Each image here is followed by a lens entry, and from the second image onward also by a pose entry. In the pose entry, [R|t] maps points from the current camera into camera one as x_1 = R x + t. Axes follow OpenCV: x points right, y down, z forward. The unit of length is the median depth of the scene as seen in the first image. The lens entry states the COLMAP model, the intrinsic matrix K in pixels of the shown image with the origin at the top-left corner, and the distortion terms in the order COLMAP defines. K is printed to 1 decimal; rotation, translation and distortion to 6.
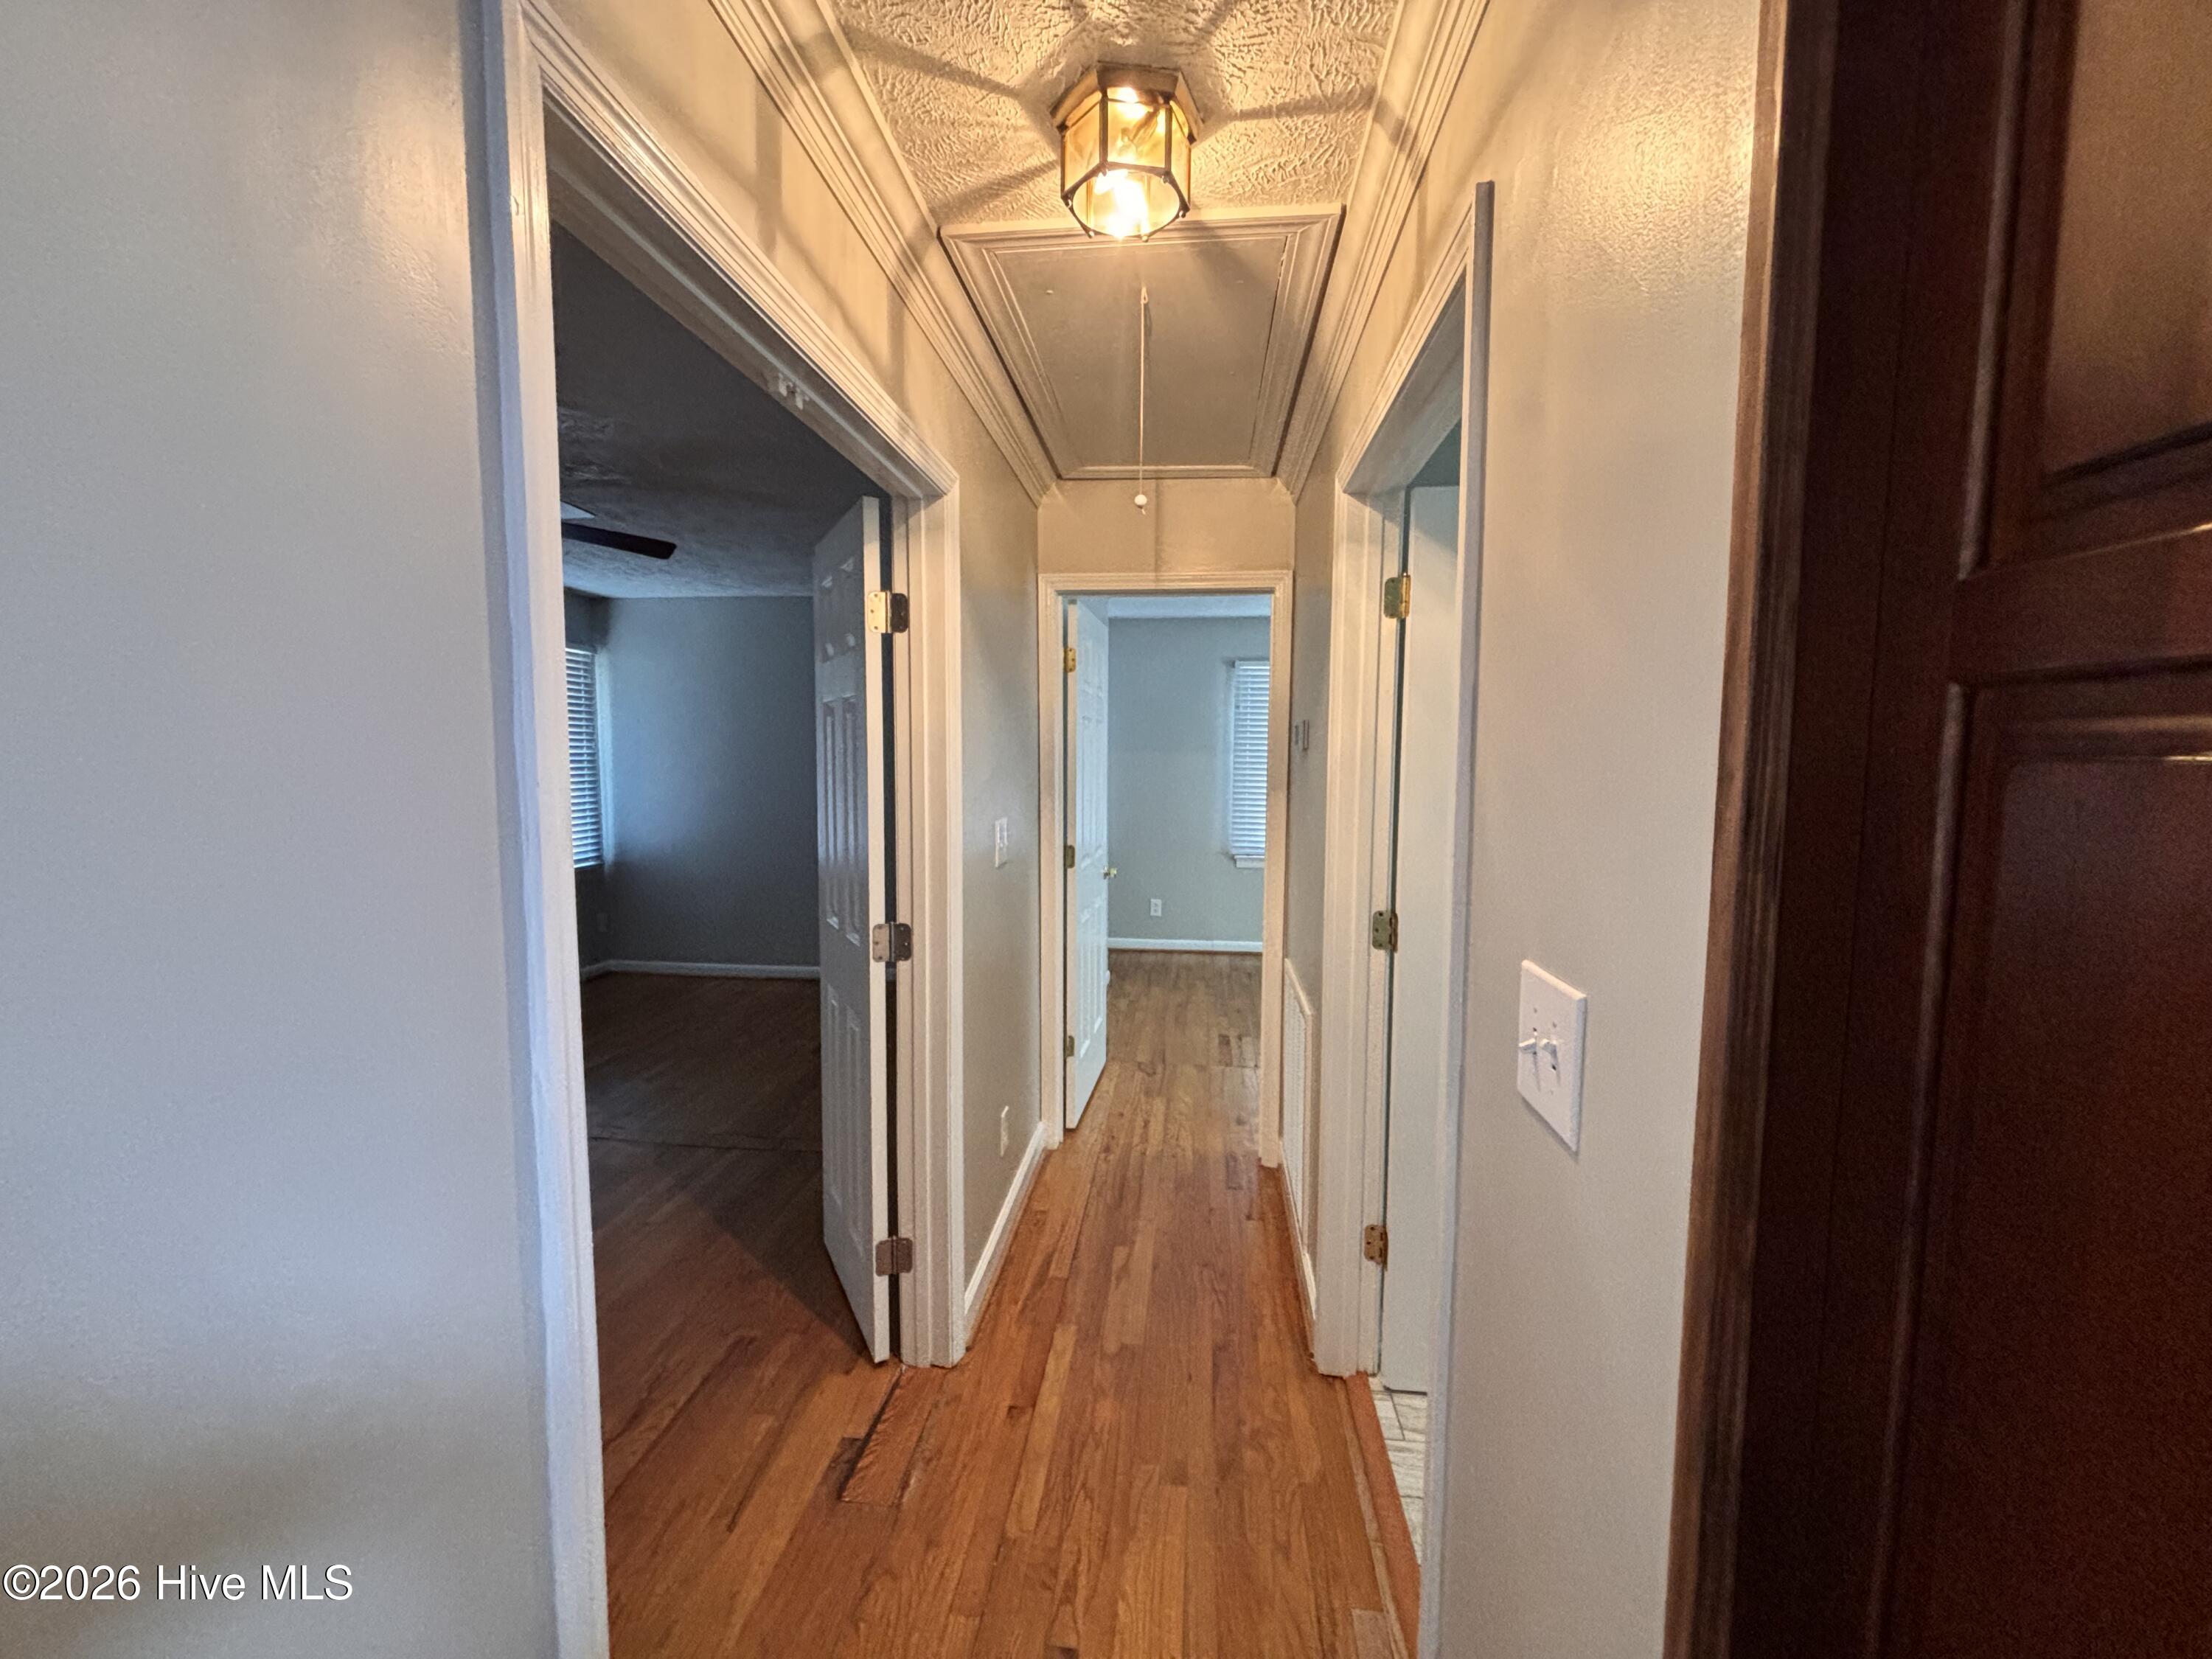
lens RADIAL K [[892.6, 0, 1108.0], [0, 892.6, 830.2], [0, 0, 1]] dist [0.016298, -0.002845]
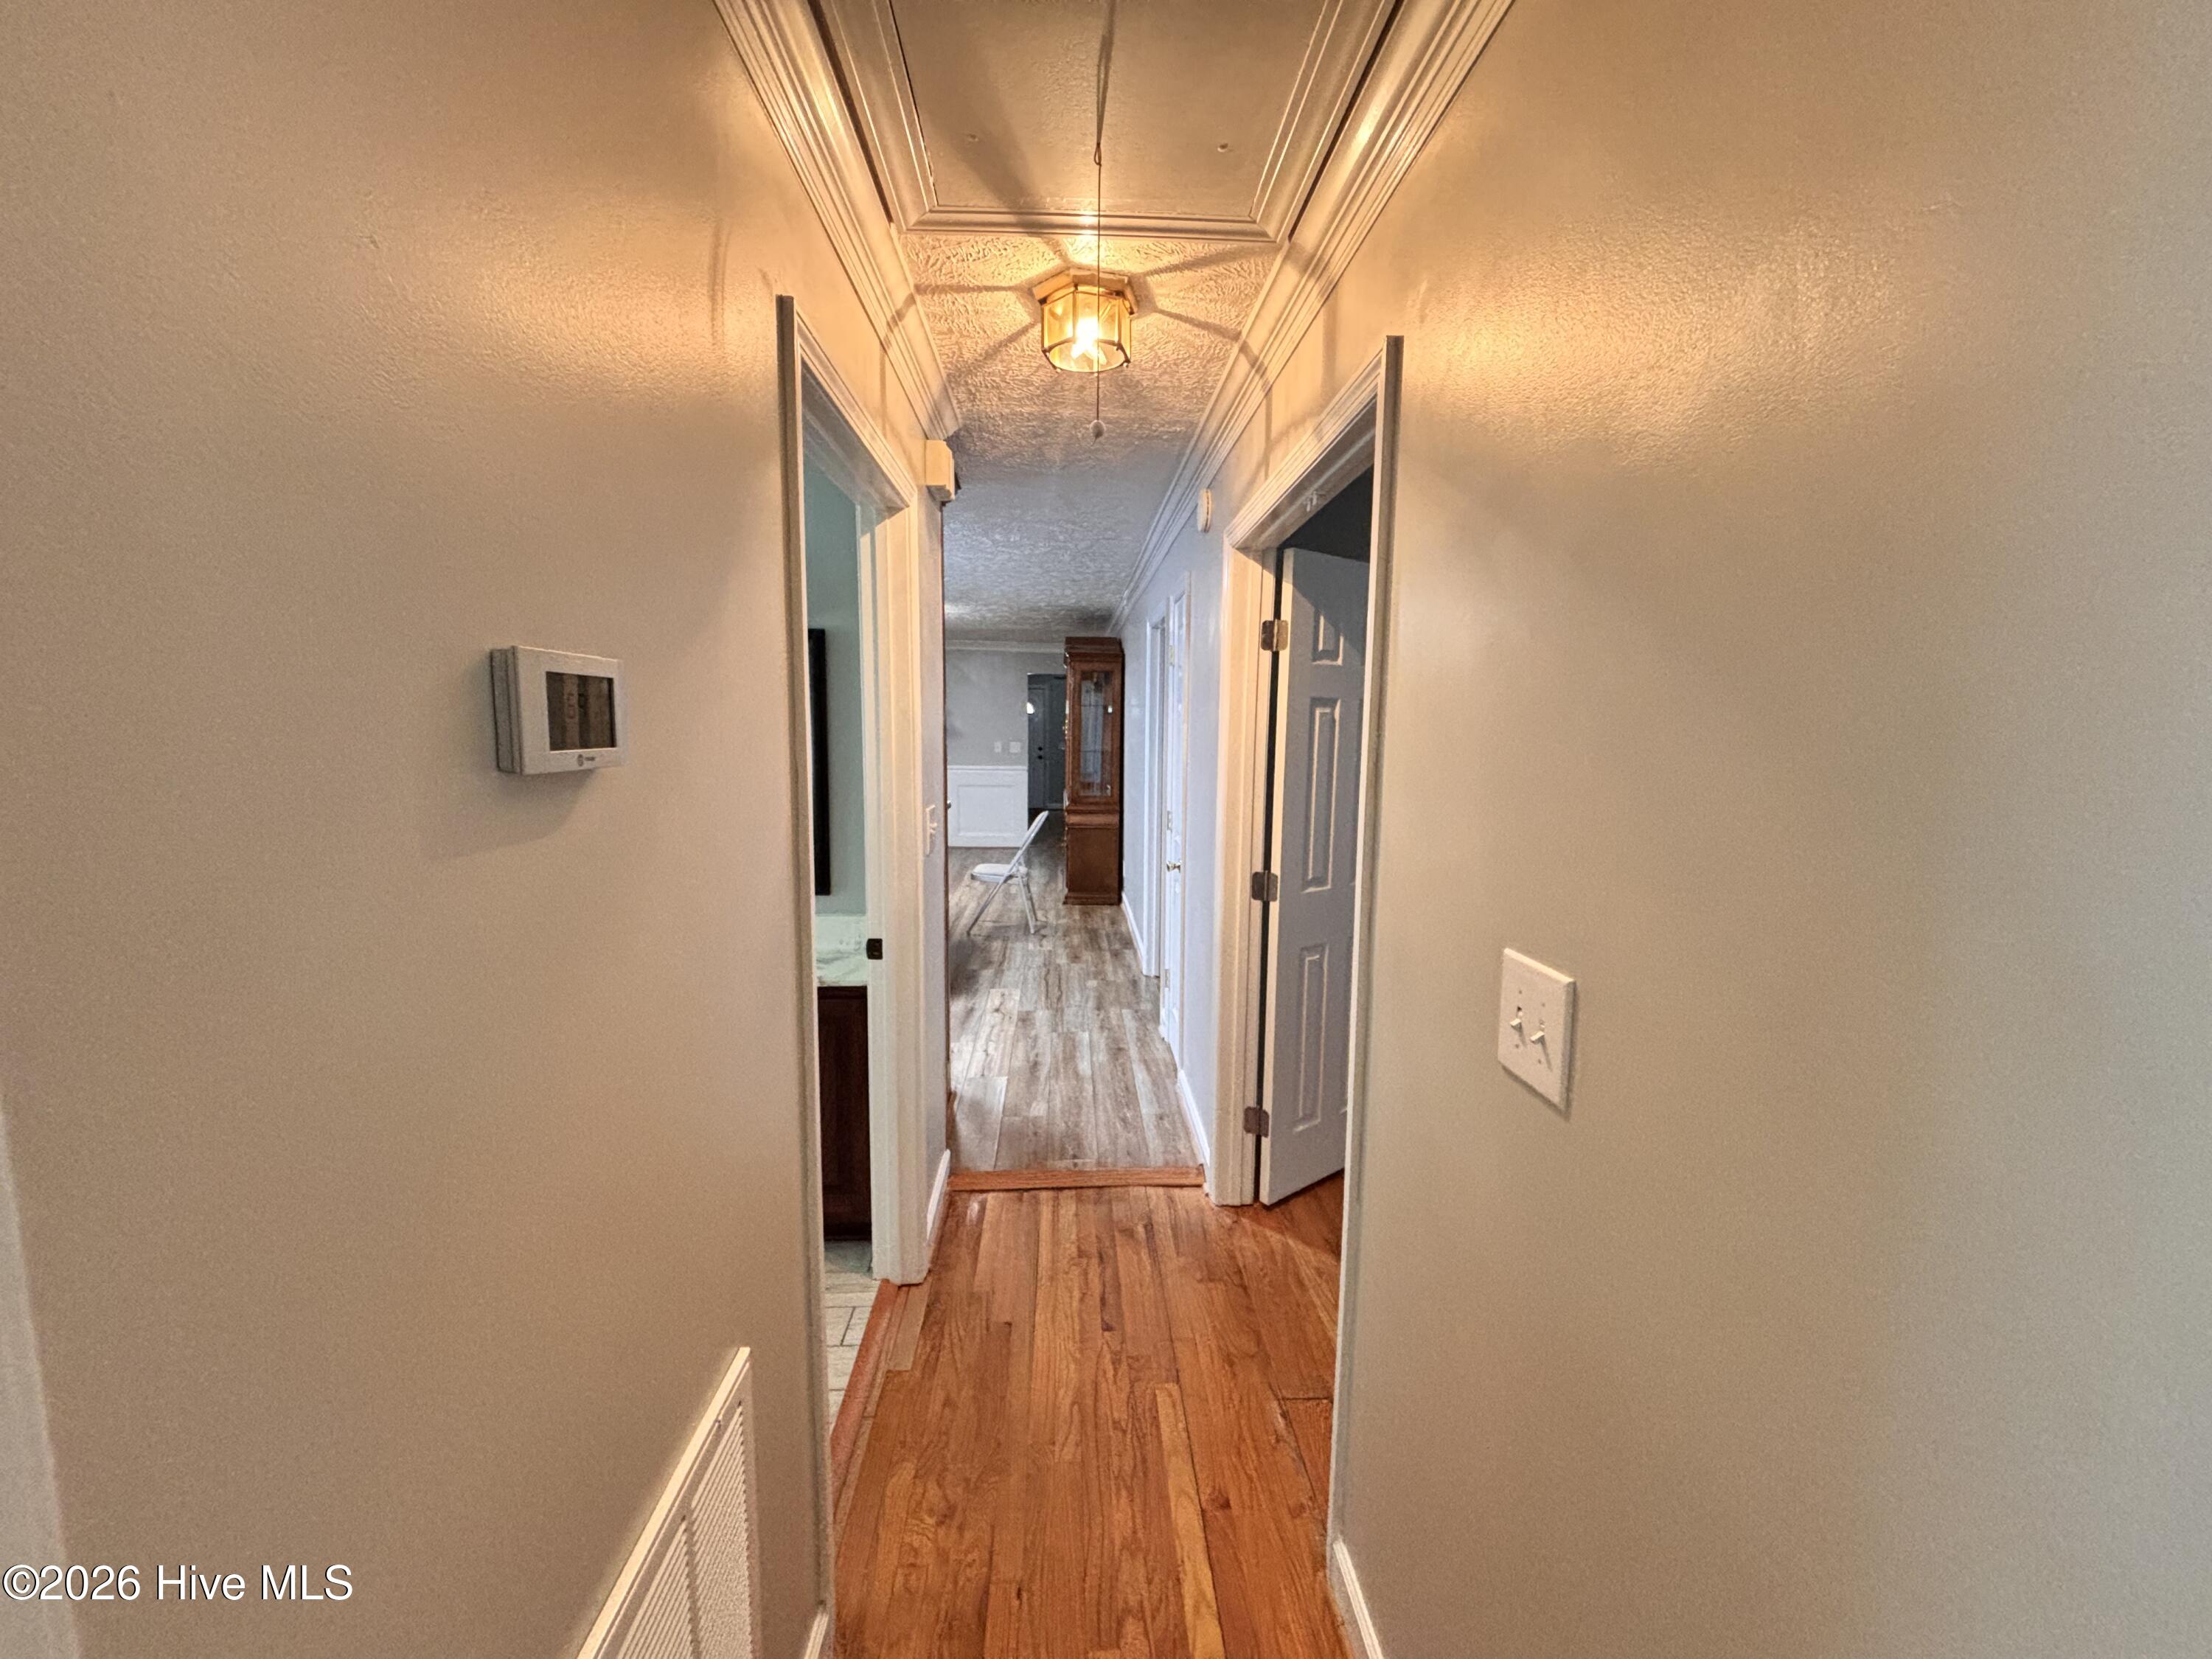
lens RADIAL K [[892.6, 0, 1109.2], [0, 892.6, 827.1], [0, 0, 1]] dist [0.016298, -0.002845]
pose [[-0.988505, 0.002822, -0.151162, 0.148460], [-0.027177, 0.980223, 0.196022, -0.182639], [0.148725, 0.197876, -0.968879, 1.875387]]
